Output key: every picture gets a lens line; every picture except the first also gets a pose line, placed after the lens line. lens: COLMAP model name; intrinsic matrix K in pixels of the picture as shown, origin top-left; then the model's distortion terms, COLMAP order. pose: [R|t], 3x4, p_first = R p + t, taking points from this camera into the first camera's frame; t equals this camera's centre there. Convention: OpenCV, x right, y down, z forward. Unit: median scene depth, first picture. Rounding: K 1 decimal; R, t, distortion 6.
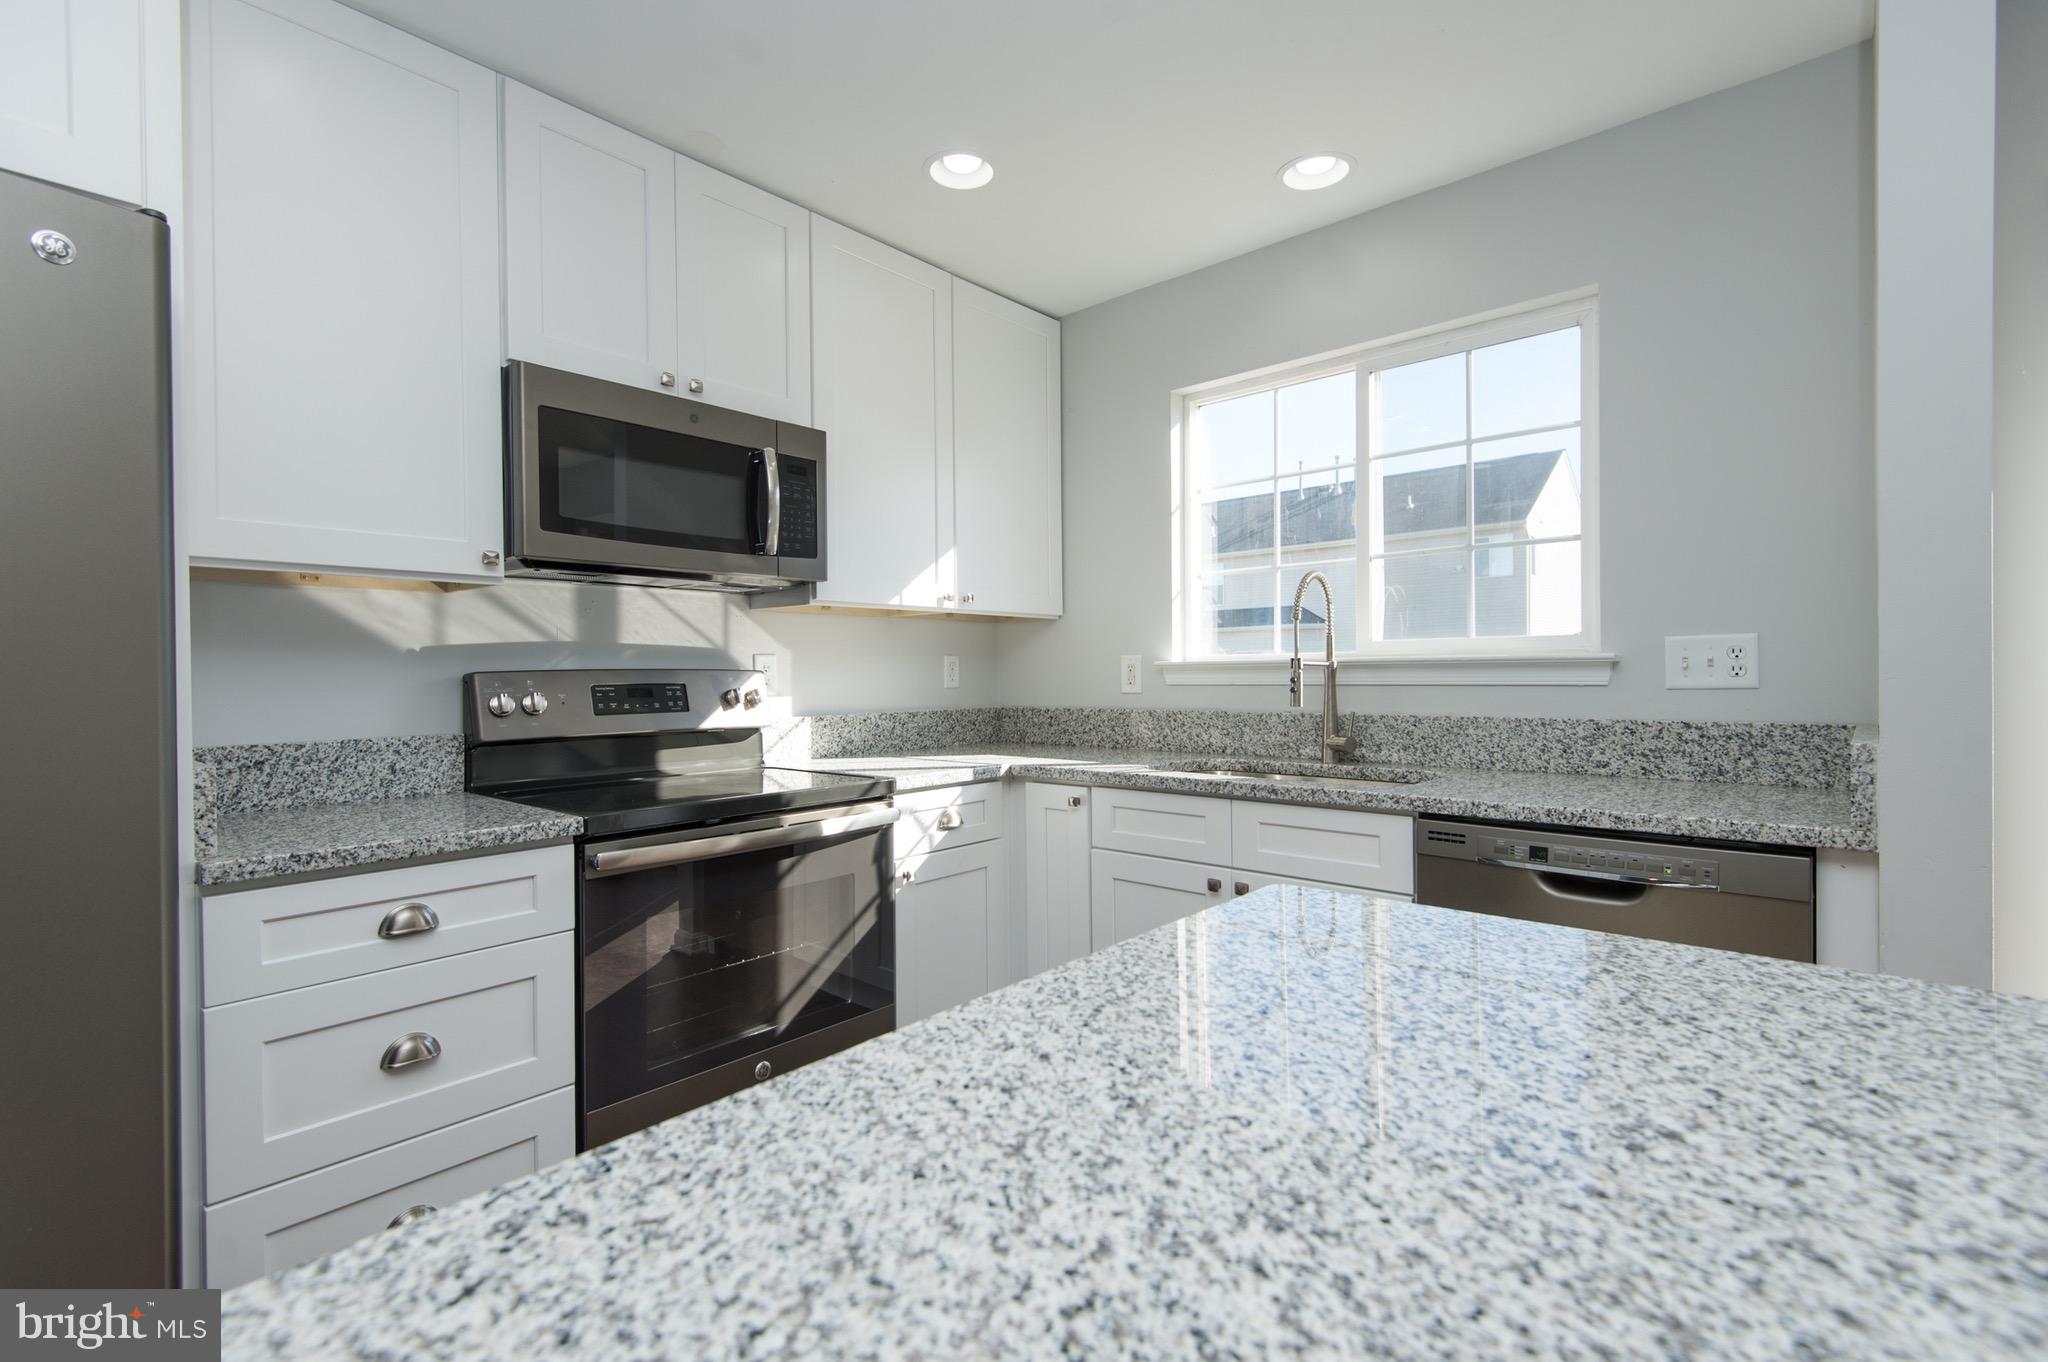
lens RADIAL K [[917.2, 0, 1024.5], [0, 917.2, 677.6], [0, 0, 1]] dist [0.020274, -0.006786]
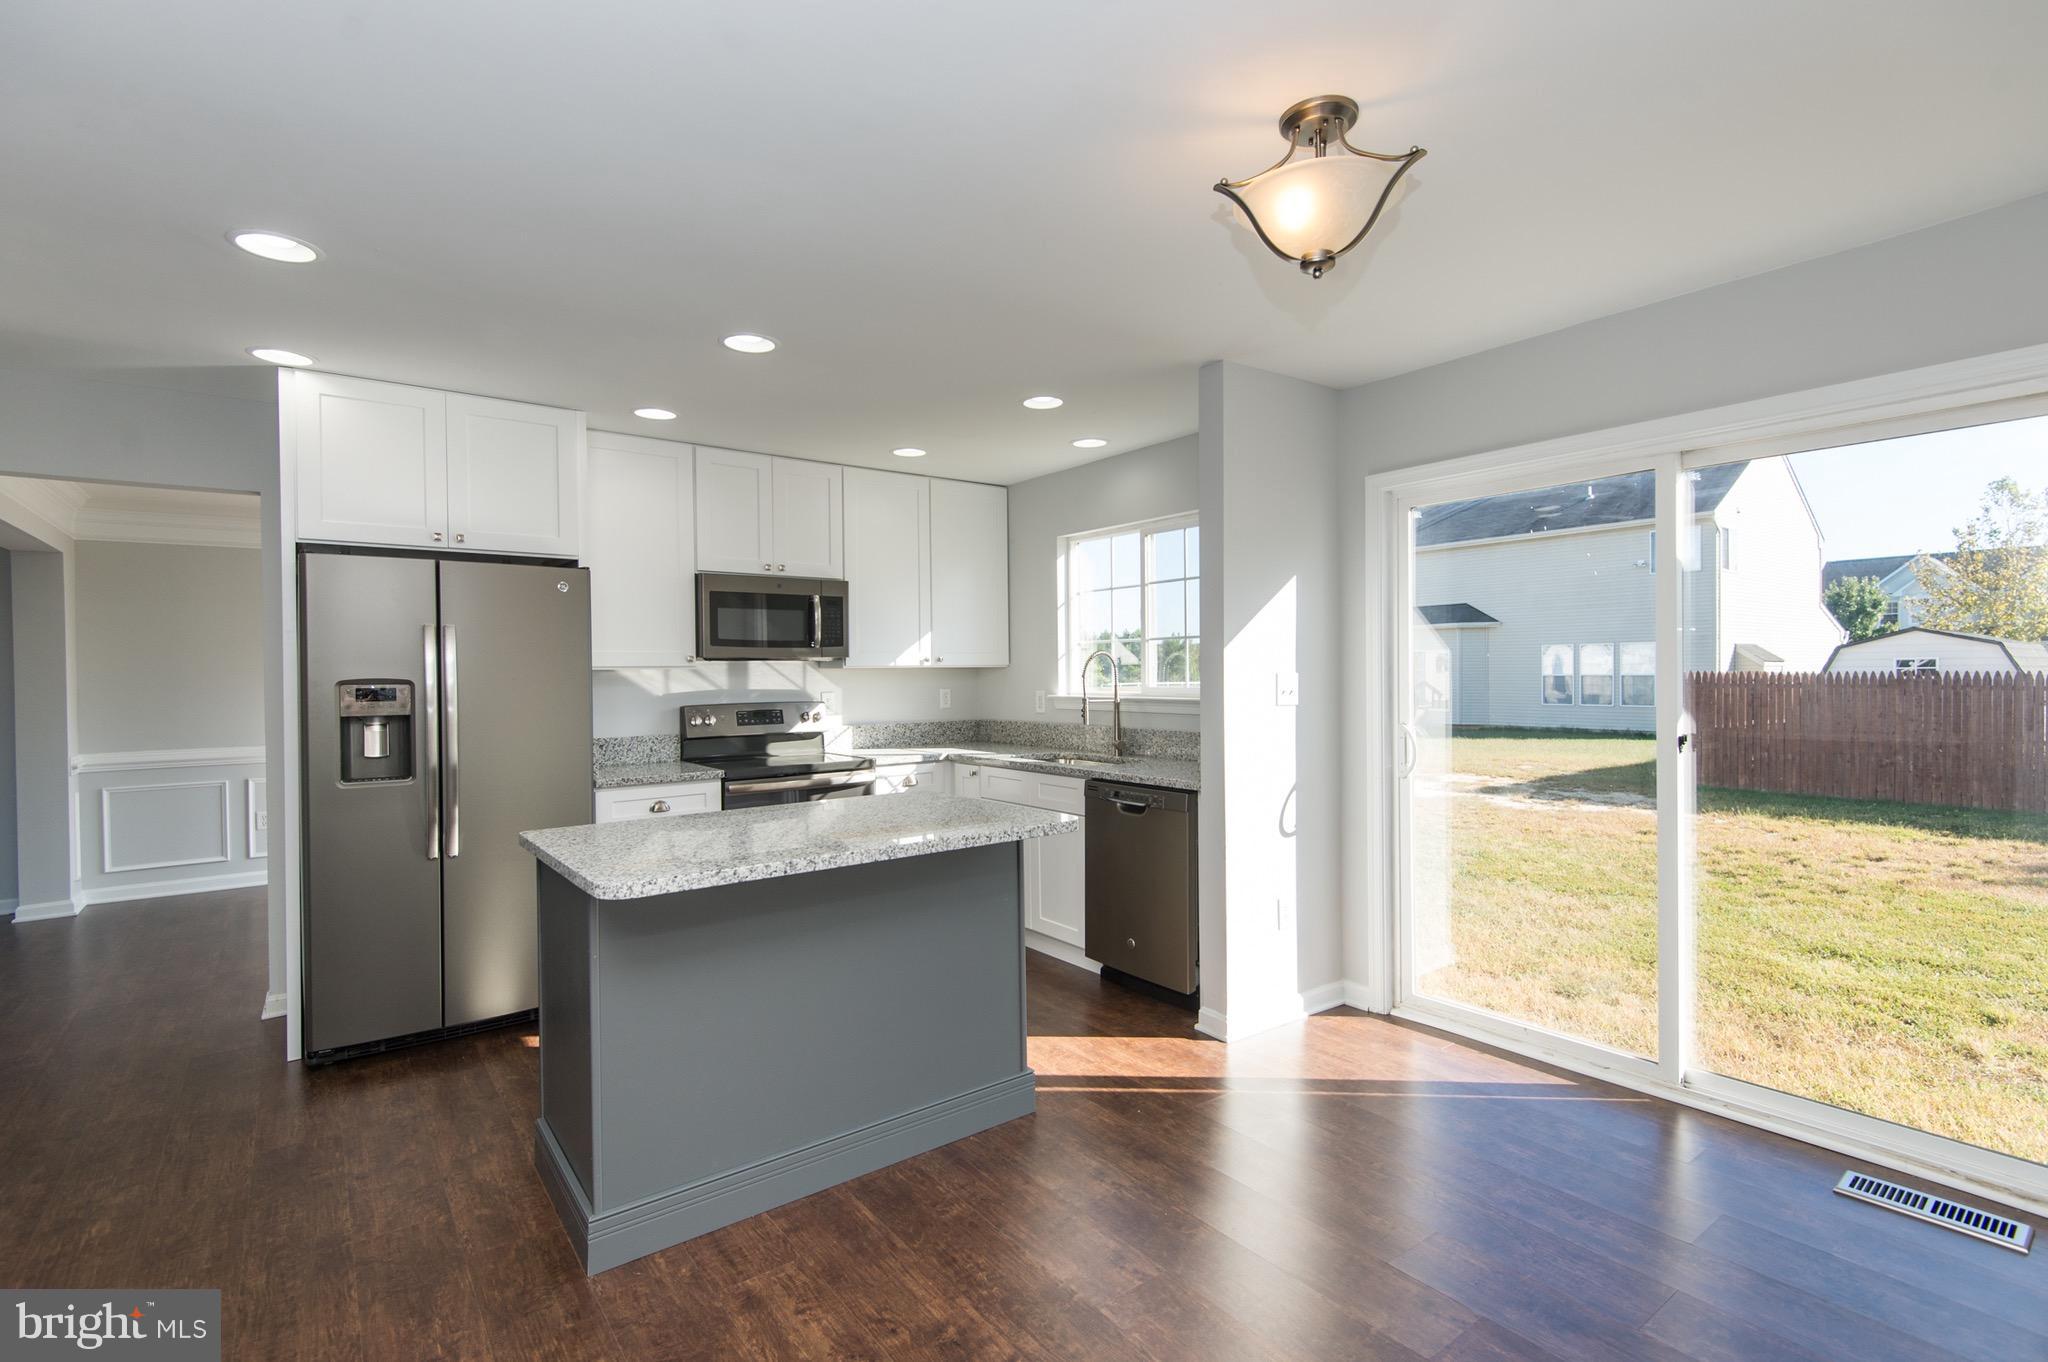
lens RADIAL K [[917.2, 0, 1021.8], [0, 917.2, 675.0], [0, 0, 1]] dist [0.020274, -0.006786]
pose [[0.980645, 0.000070, -0.195796, 0.563002], [0.000070, 1.000000, 0.000707, -0.073933], [0.195796, -0.000707, 0.980644, -0.897974]]
